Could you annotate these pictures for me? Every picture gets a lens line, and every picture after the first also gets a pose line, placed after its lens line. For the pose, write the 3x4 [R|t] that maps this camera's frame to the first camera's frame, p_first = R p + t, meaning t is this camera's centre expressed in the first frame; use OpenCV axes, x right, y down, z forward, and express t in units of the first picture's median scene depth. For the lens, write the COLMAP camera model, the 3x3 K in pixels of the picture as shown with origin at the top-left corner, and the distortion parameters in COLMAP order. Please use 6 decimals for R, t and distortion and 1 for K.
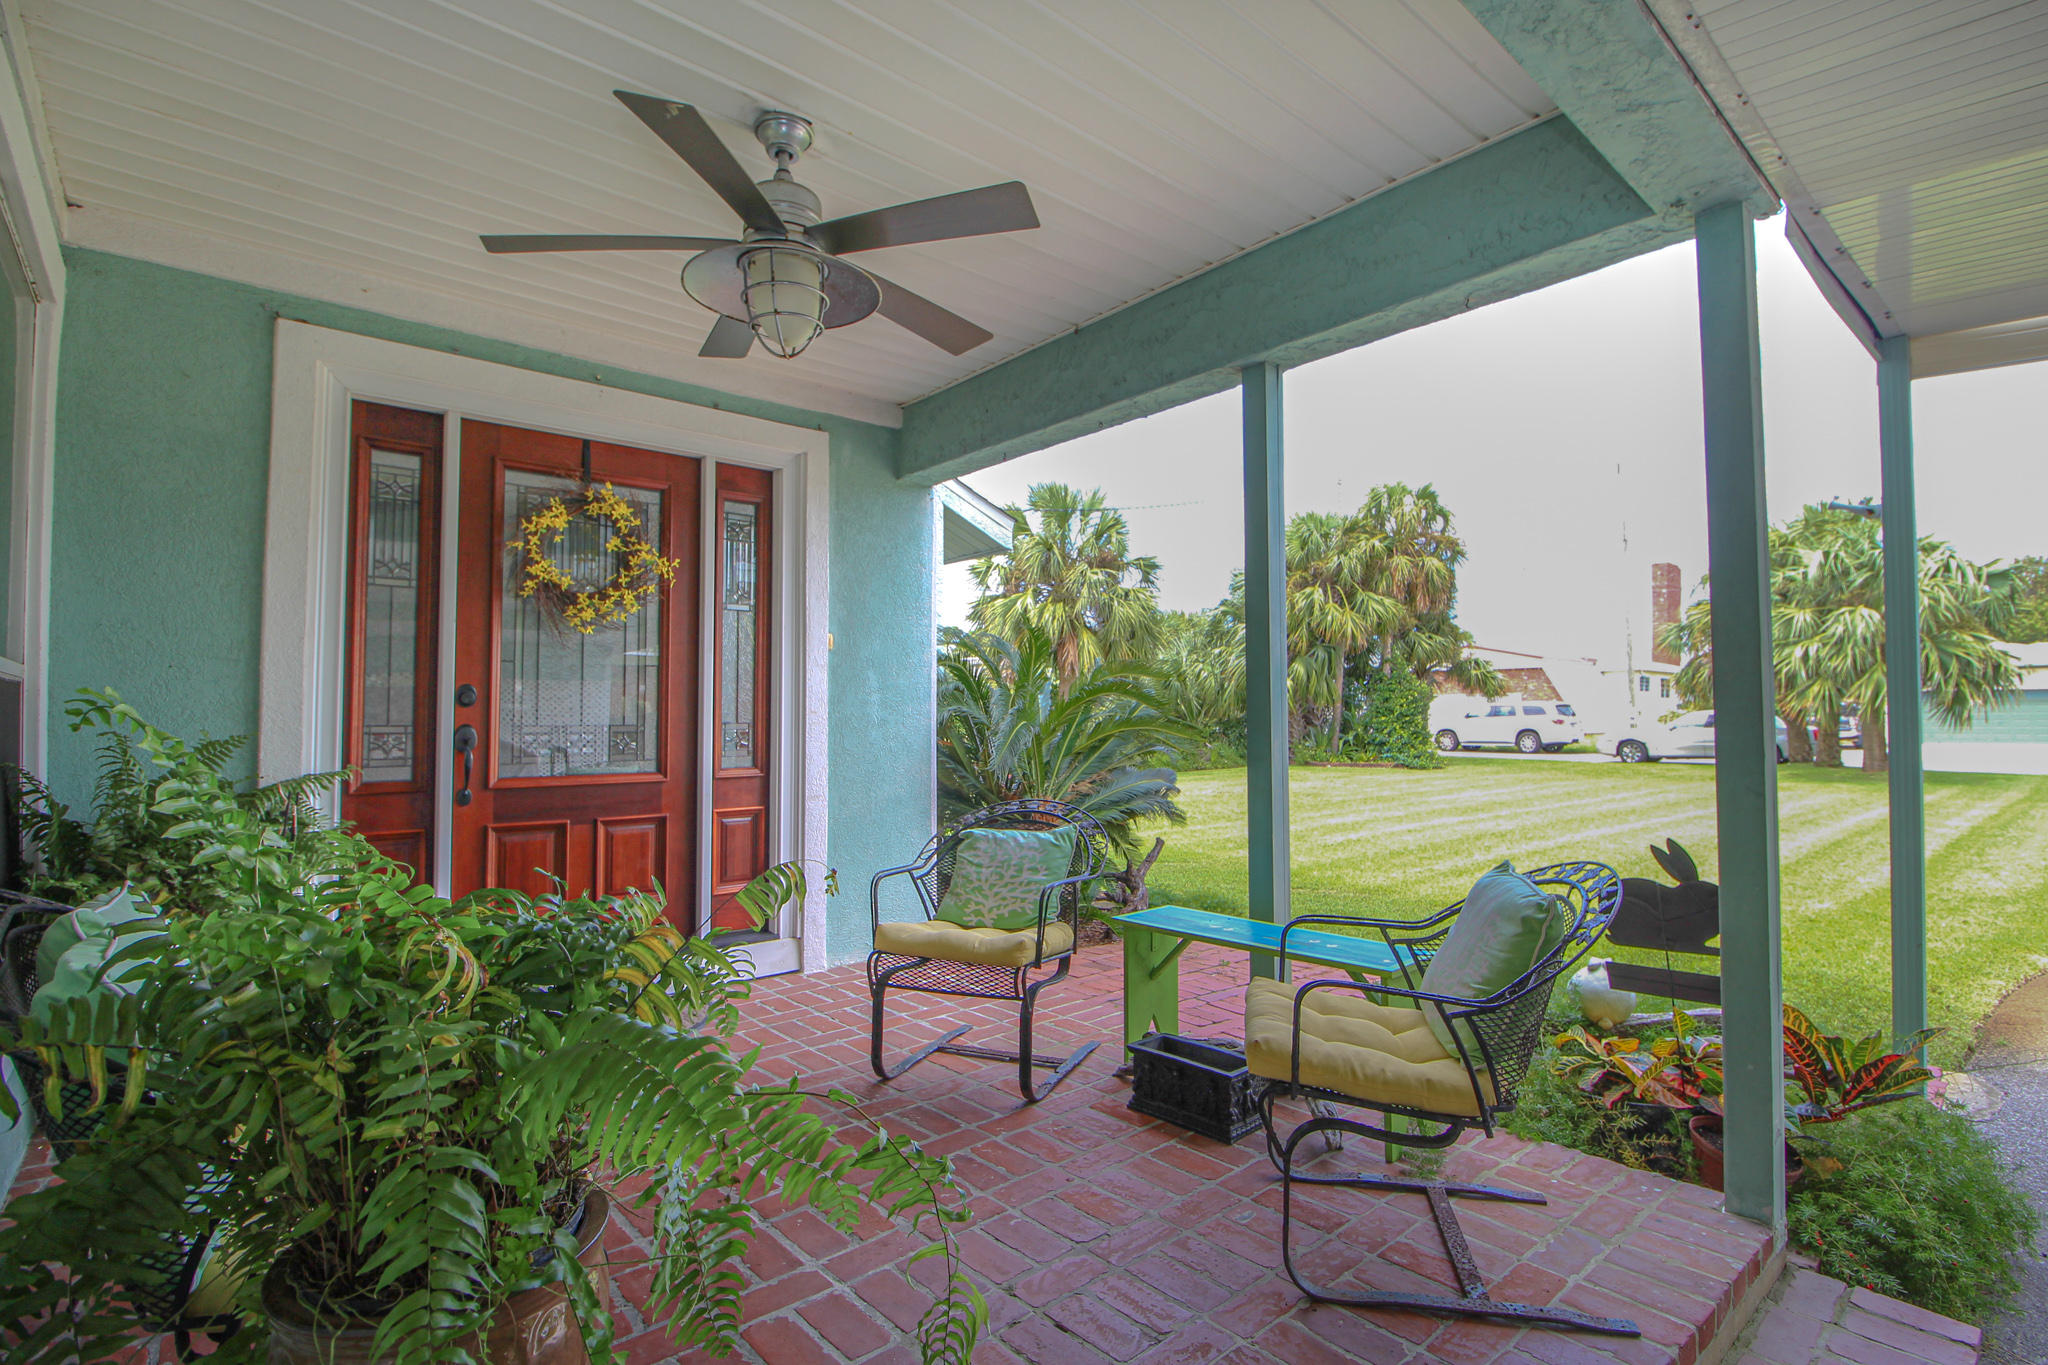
lens RADIAL K [[951.7, 0, 963.4], [0, 951.7, 693.6], [0, 0, 1]] dist [-0.004443, -0.004560]
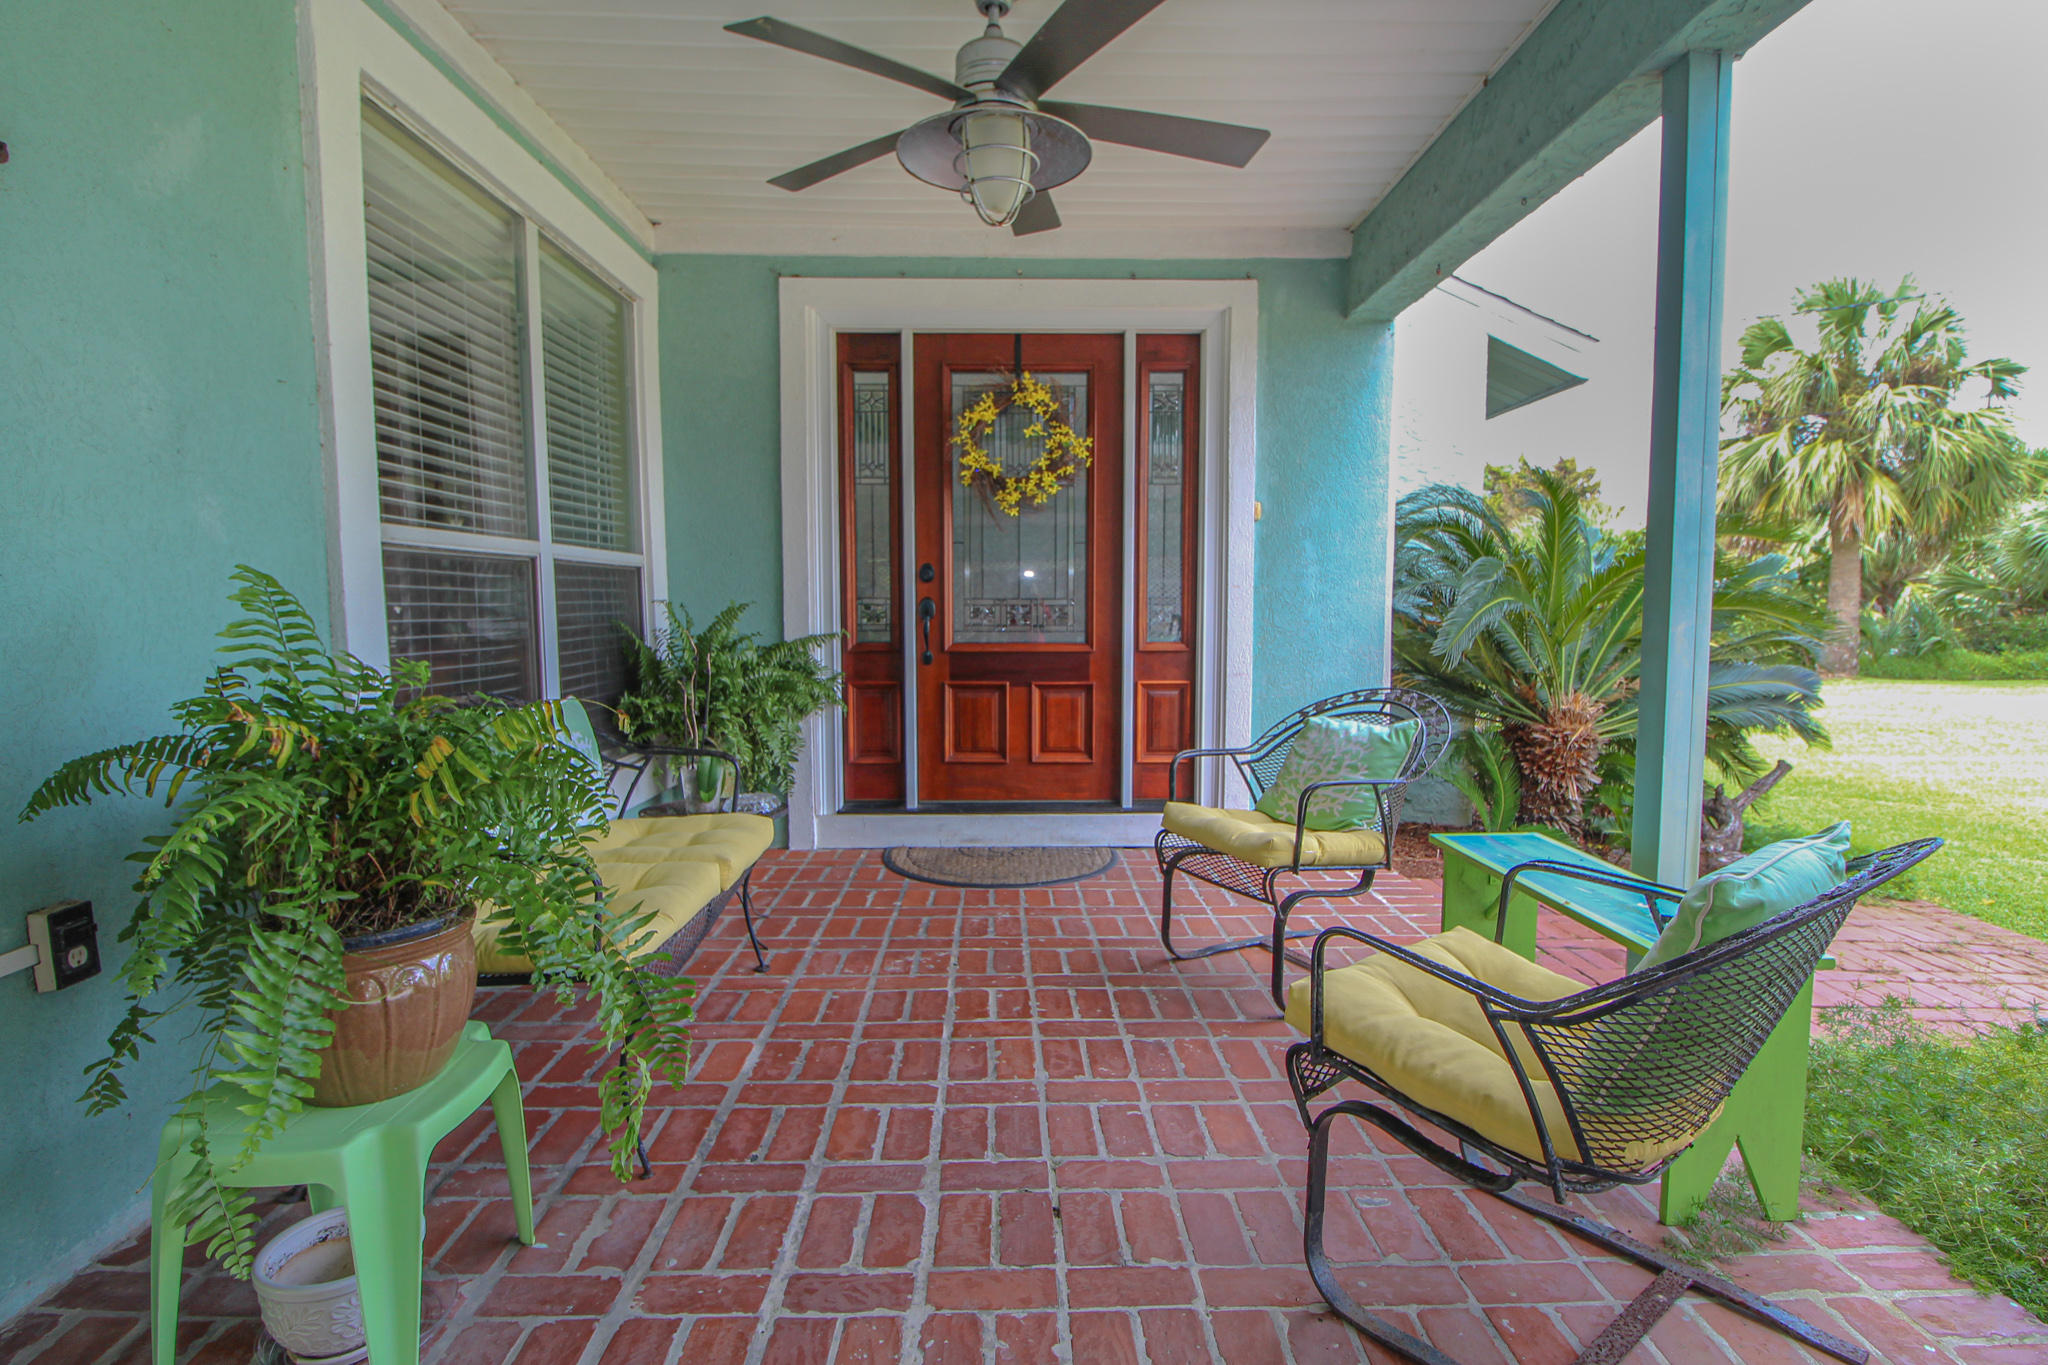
lens RADIAL K [[951.7, 0, 1021.5], [0, 951.7, 684.4], [0, 0, 1]] dist [-0.004443, -0.004560]
pose [[0.786515, 0.059906, -0.614659, 0.295694], [0.011671, 0.993665, 0.111779, 0.008432], [0.617461, -0.095089, 0.780833, 0.121270]]
